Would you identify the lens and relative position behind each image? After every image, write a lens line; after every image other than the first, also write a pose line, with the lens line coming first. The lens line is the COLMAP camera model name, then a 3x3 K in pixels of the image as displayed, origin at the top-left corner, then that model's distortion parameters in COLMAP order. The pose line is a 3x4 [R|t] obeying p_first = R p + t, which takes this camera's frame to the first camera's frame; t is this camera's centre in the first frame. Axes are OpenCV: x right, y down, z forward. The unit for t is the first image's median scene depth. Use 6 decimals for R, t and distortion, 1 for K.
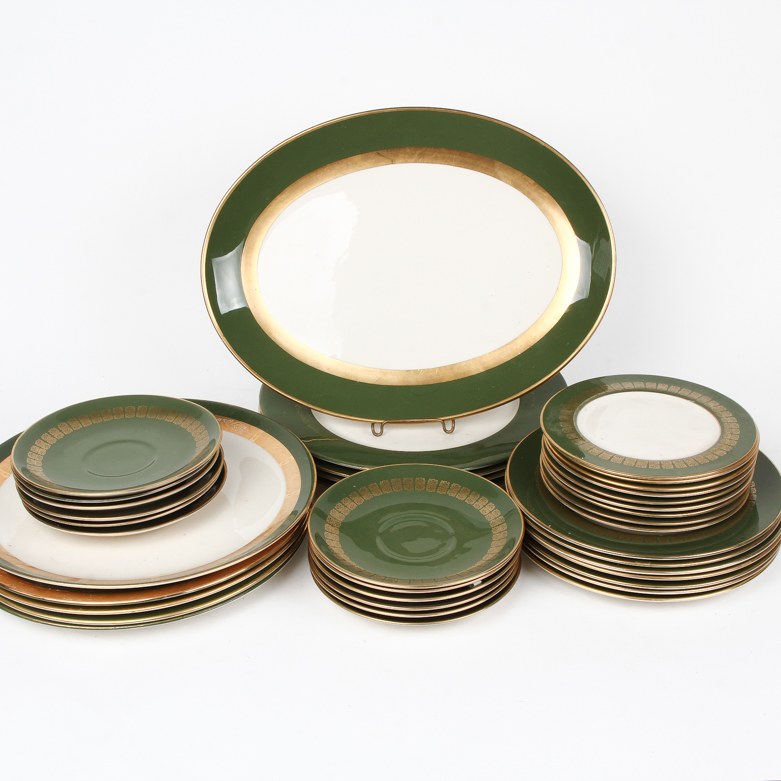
lens RADIAL K [[1401.2, 0, 390.7], [0, 1401.2, 331.1], [0, 0, 1]] dist [-0.030895, 0.086005]
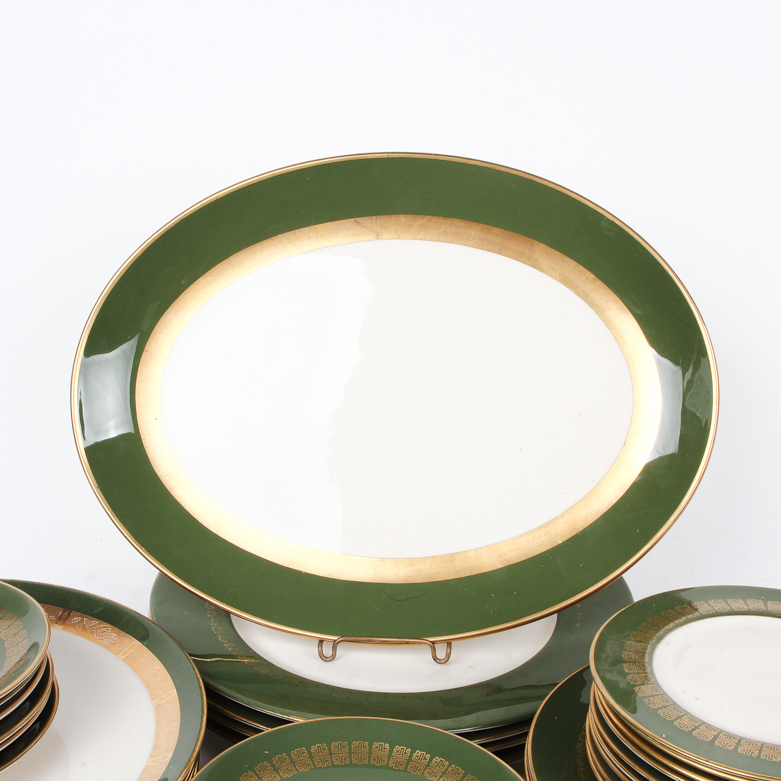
lens RADIAL K [[1401.2, 0, 390.7], [0, 1401.2, 331.1], [0, 0, 1]] dist [-0.030895, 0.086005]
pose [[0.997735, 0.053435, -0.040863, 0.036904], [-0.058464, 0.989276, -0.133844, 0.010974], [0.033273, 0.135930, 0.990160, 0.363806]]
